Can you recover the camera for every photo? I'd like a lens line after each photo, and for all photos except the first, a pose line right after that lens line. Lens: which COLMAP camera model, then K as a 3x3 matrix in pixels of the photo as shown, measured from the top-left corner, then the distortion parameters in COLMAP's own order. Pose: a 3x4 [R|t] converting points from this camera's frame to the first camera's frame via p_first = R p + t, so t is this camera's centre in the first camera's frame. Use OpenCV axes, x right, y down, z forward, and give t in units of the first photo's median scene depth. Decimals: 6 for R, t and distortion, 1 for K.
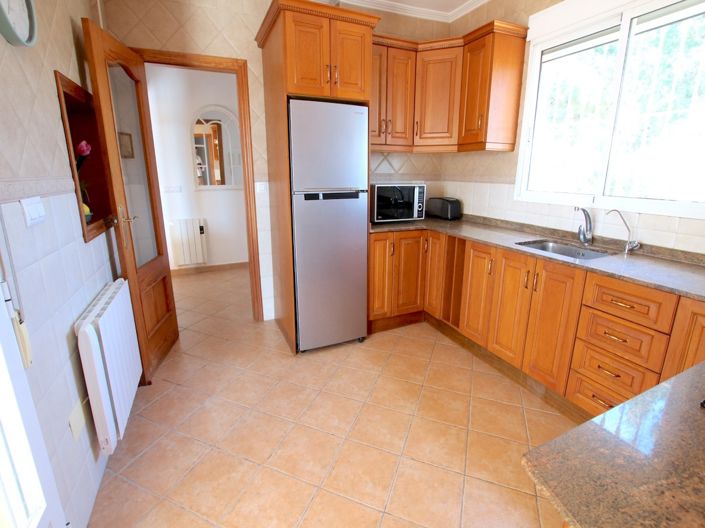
lens RADIAL K [[326.4, 0, 352.2], [0, 326.4, 261.1], [0, 0, 1]] dist [-0.028085, 0.000258]
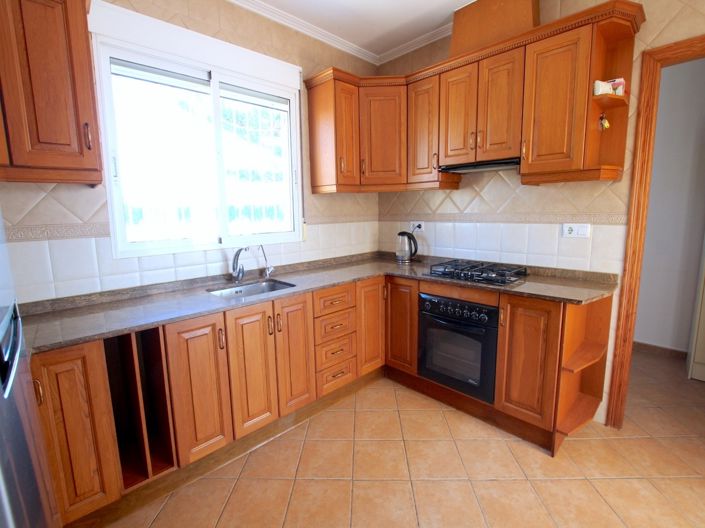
lens RADIAL K [[326.4, 0, 353.2], [0, 326.4, 264.5], [0, 0, 1]] dist [-0.028085, 0.000258]
pose [[-0.347159, -0.139006, 0.927447, -0.450981], [0.266725, 0.933476, 0.239750, -0.307410], [-0.899076, 0.330605, -0.286988, 1.120620]]
